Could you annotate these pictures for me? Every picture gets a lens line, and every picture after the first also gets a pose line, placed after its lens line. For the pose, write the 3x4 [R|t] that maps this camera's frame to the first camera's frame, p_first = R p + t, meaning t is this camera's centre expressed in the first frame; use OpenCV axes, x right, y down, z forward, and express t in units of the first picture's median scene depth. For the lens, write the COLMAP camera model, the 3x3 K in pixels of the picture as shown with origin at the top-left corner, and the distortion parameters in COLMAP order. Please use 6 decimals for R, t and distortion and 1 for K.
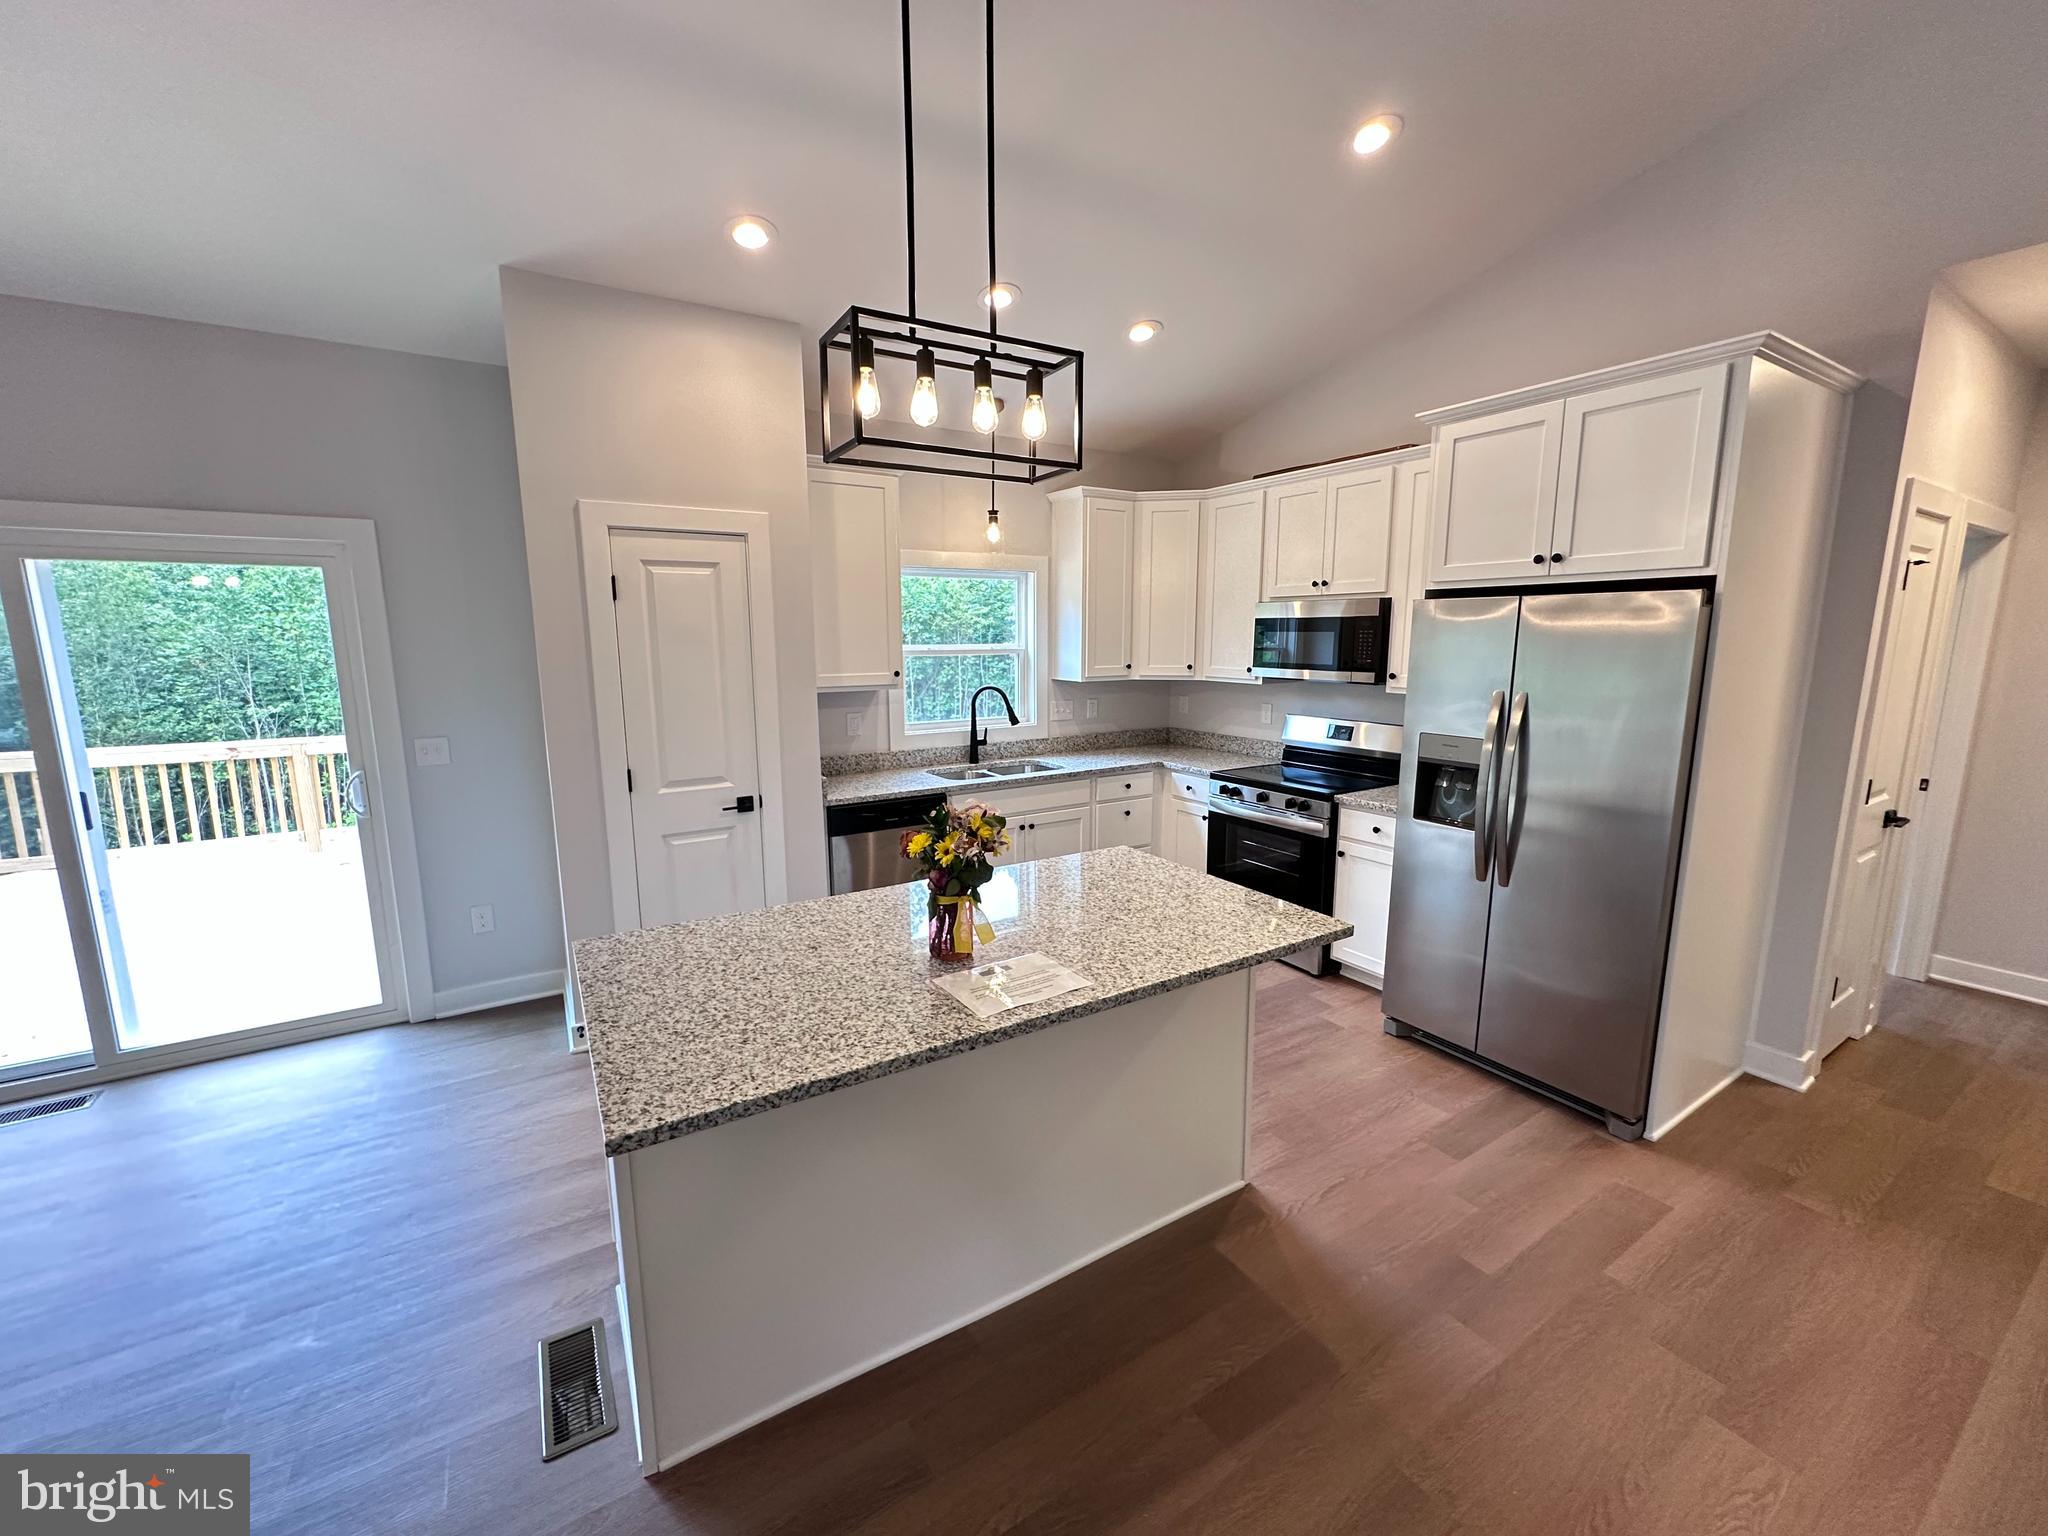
lens RADIAL K [[818.7, 0, 1023.4], [0, 818.7, 766.3], [0, 0, 1]] dist [-0.003896, 0.000261]
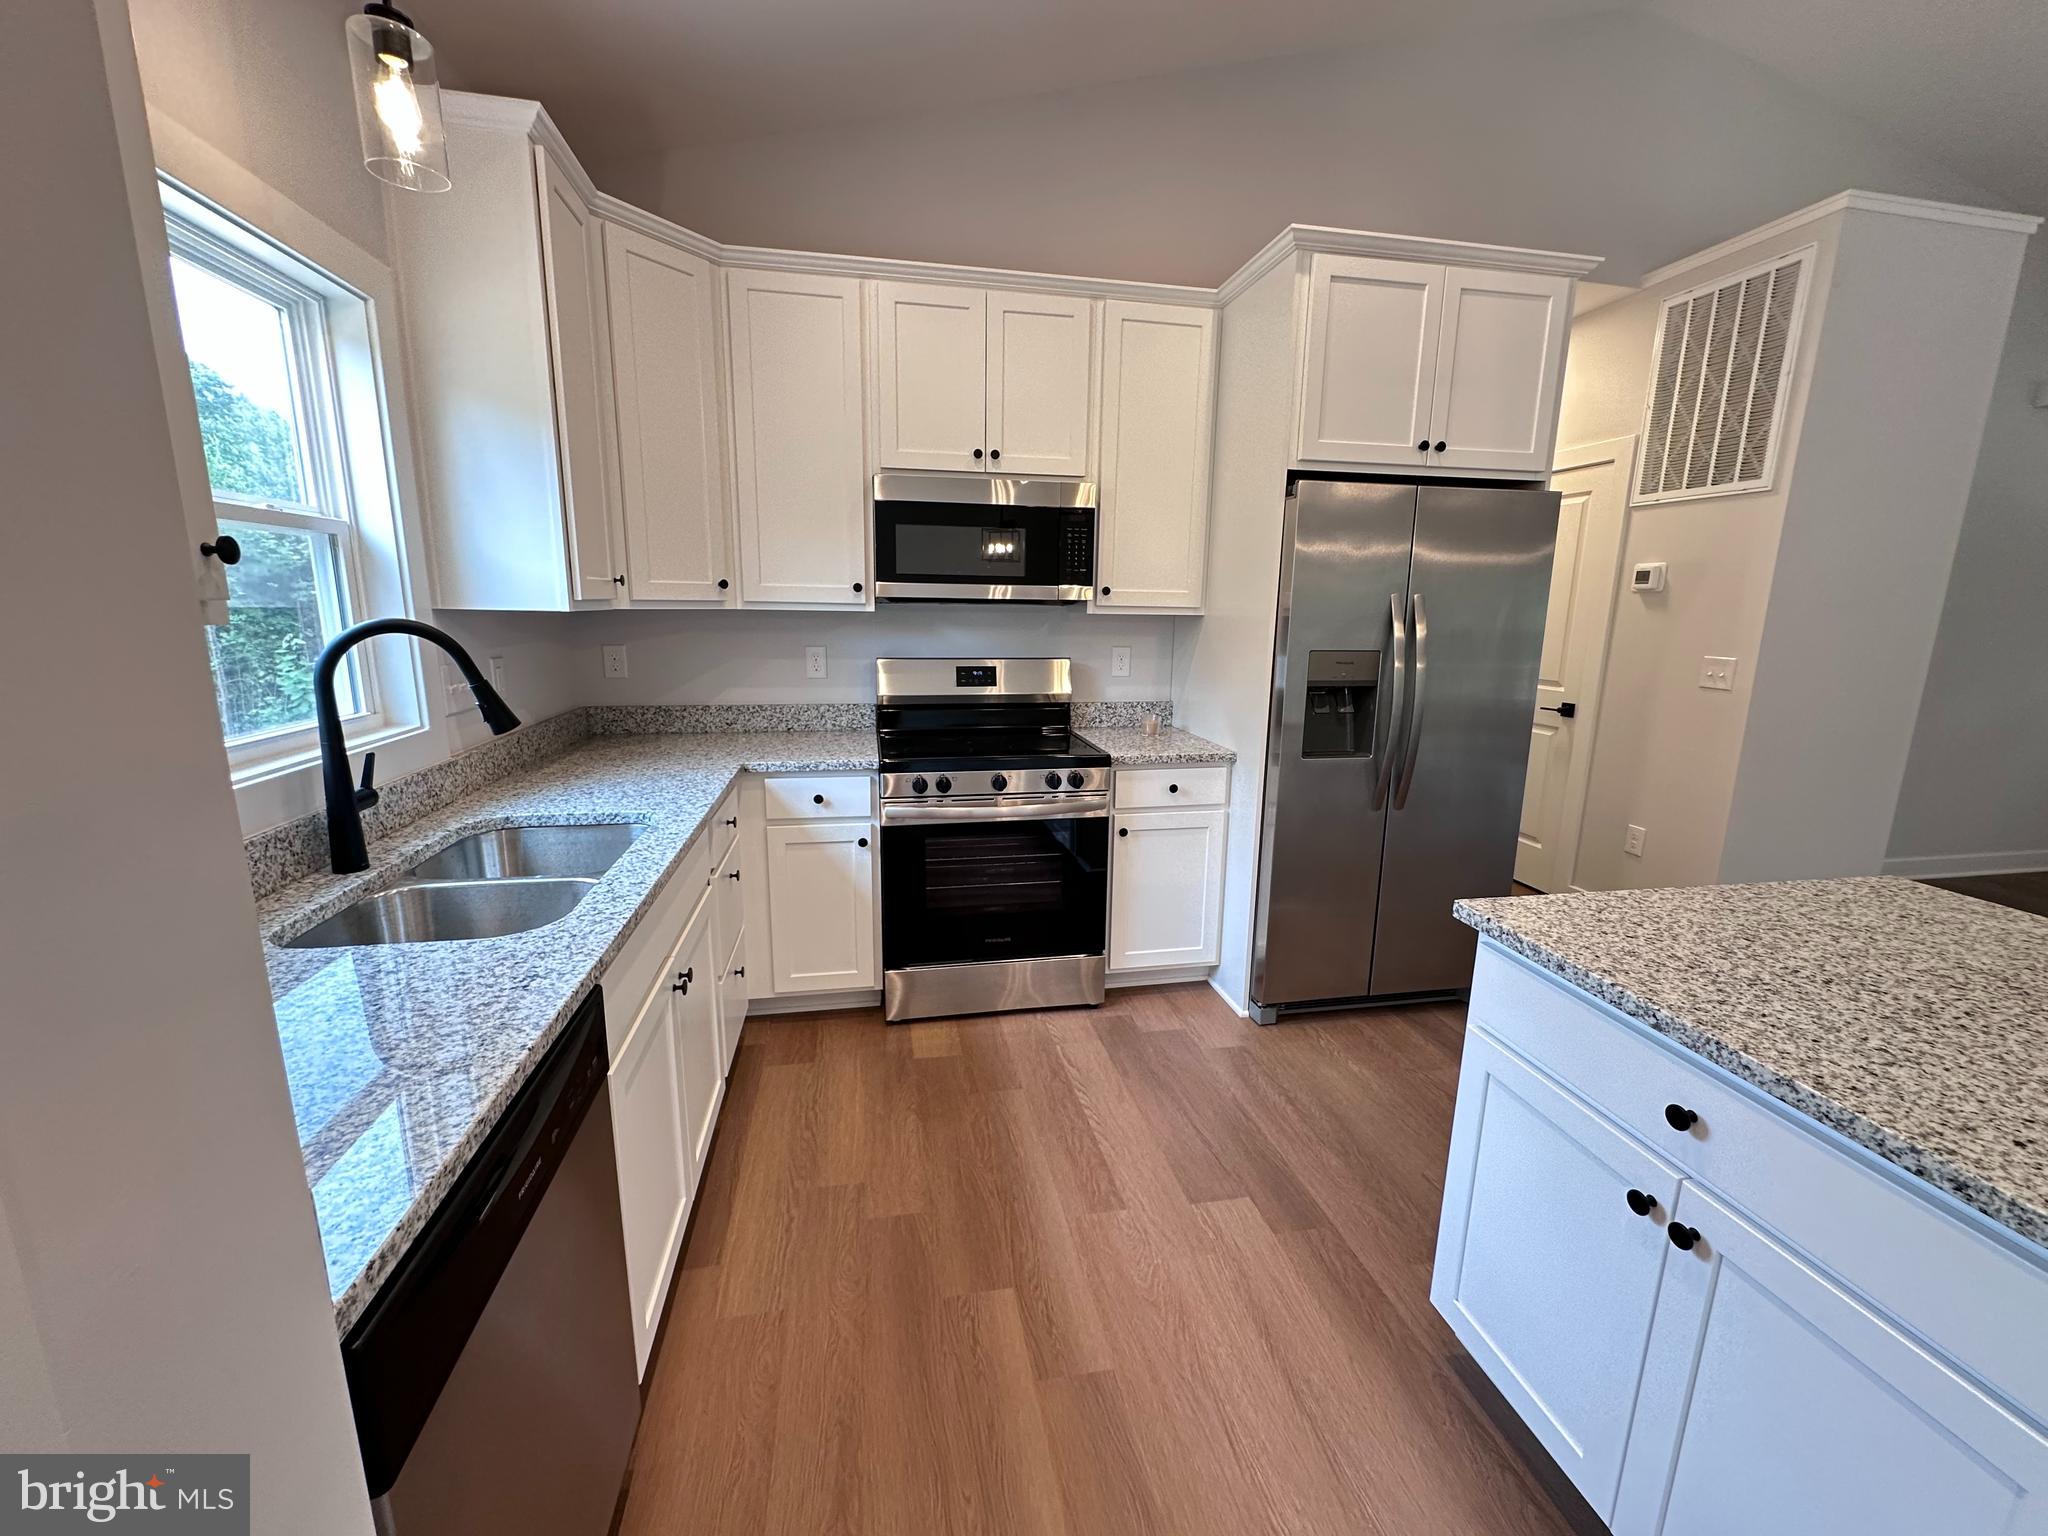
lens RADIAL K [[818.7, 0, 1023.4], [0, 818.7, 766.3], [0, 0, 1]] dist [-0.003896, 0.000261]
pose [[0.366694, -0.174835, 0.913766, -0.274573], [0.134356, 0.981839, 0.133942, -0.055650], [-0.920589, 0.073655, 0.383524, 0.707152]]
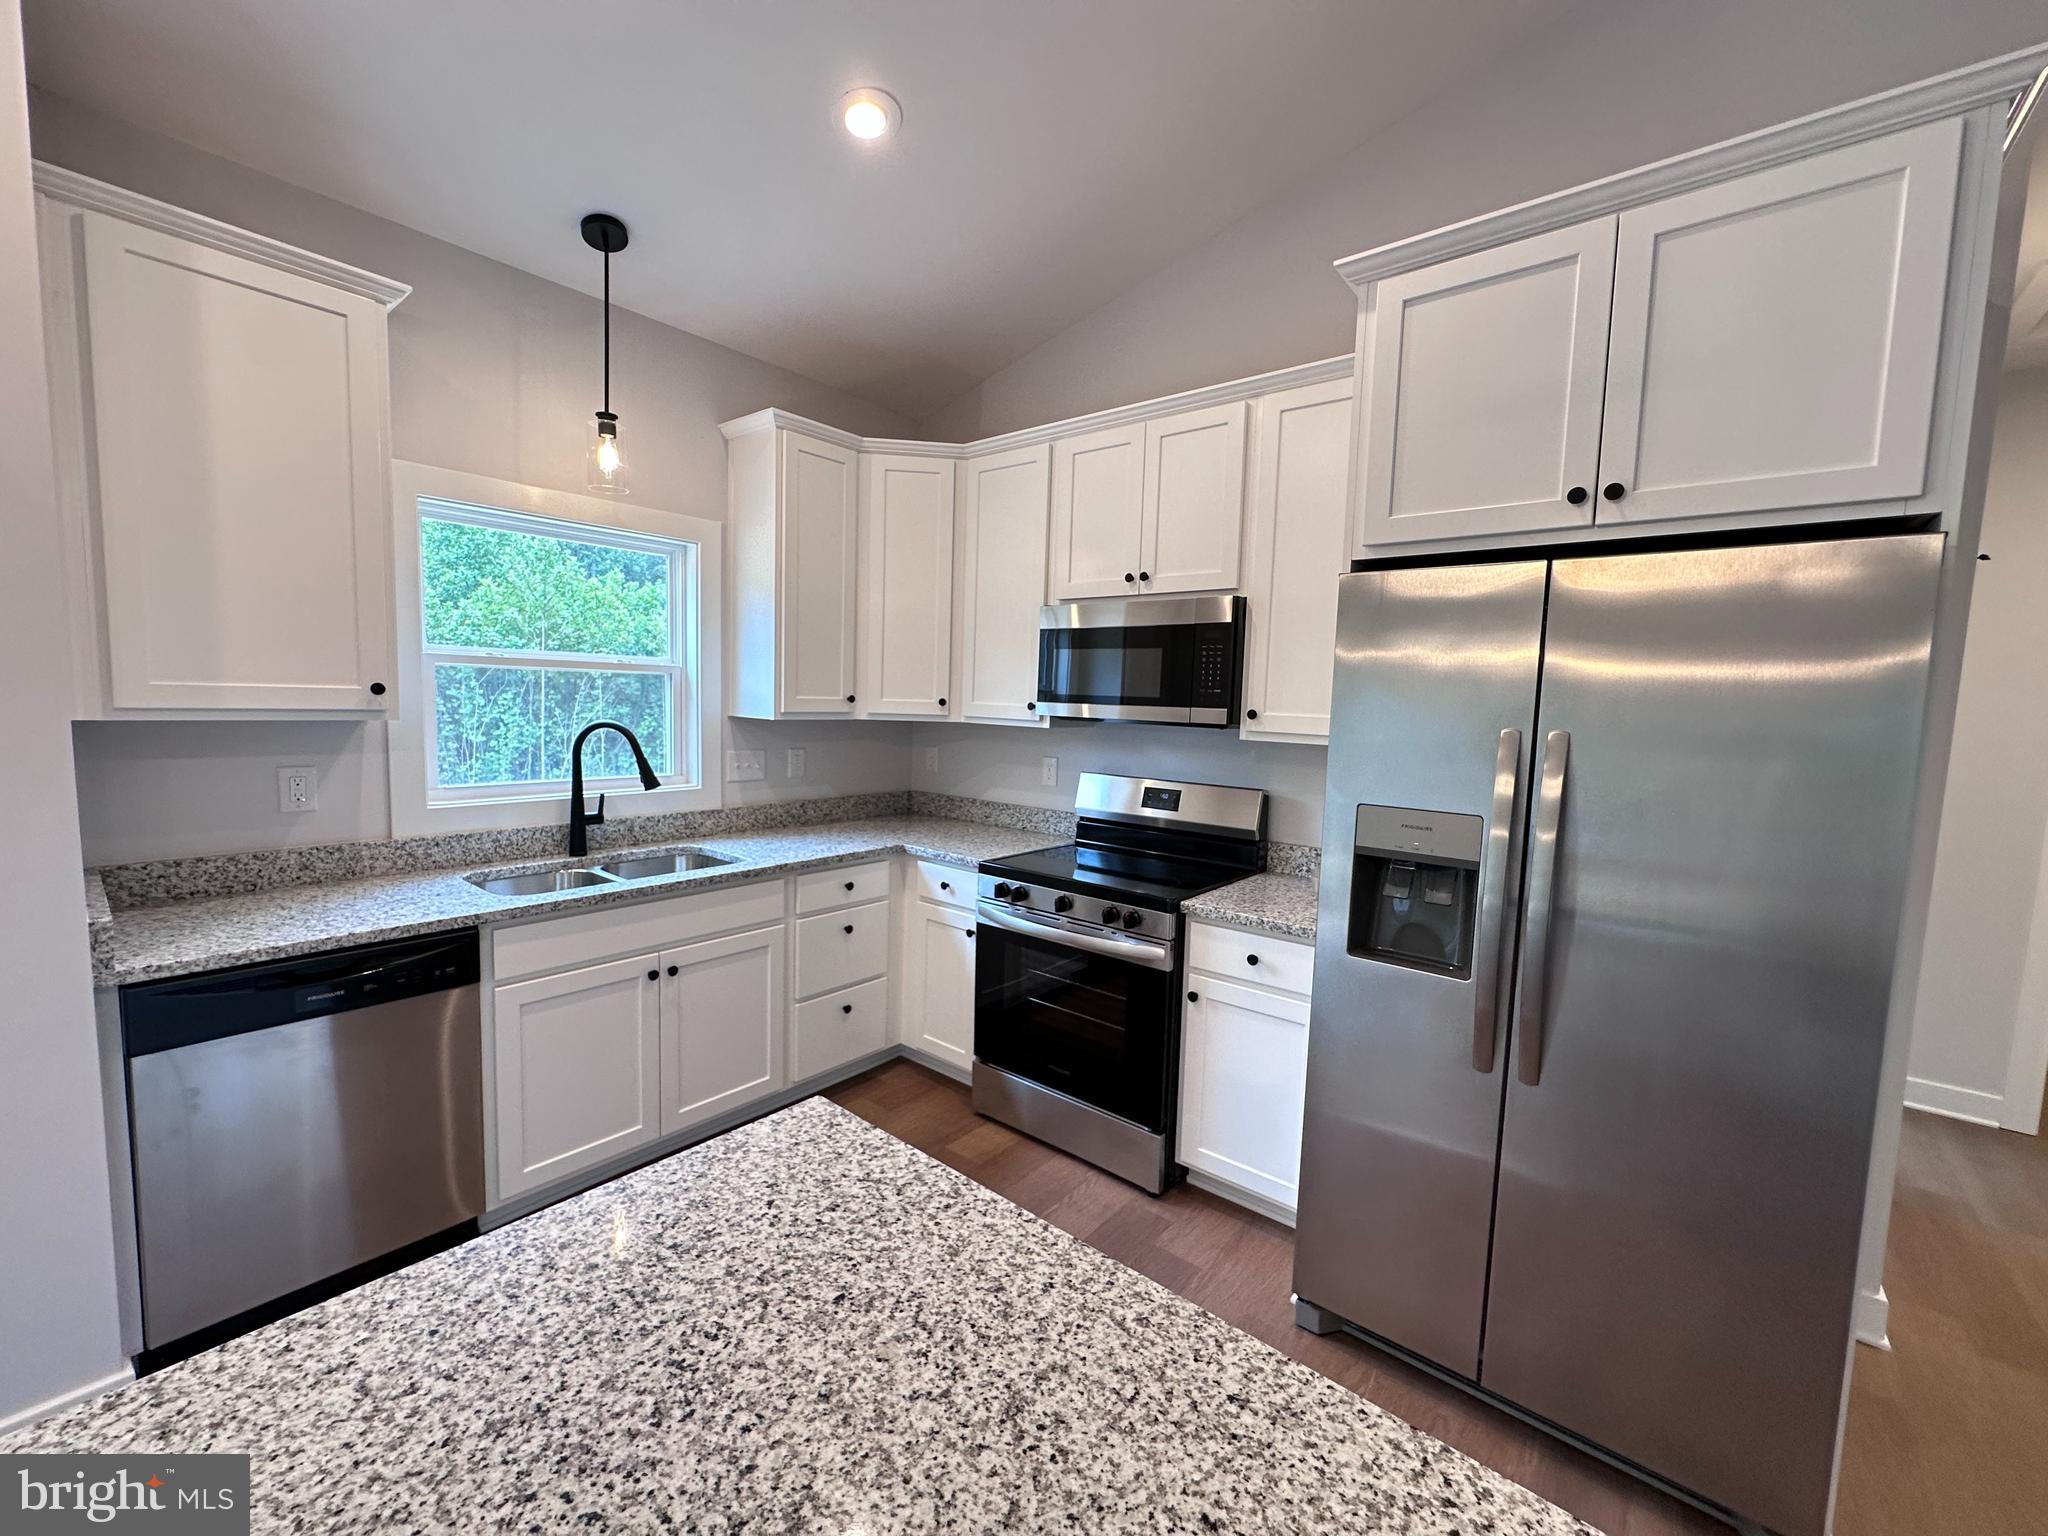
lens RADIAL K [[818.7, 0, 1023.4], [0, 818.7, 766.3], [0, 0, 1]] dist [-0.003896, 0.000261]
pose [[0.949046, 0.005832, 0.315083, 0.061633], [0.016968, 0.997433, -0.069572, -0.023148], [-0.314680, 0.071373, 0.946511, 0.391593]]
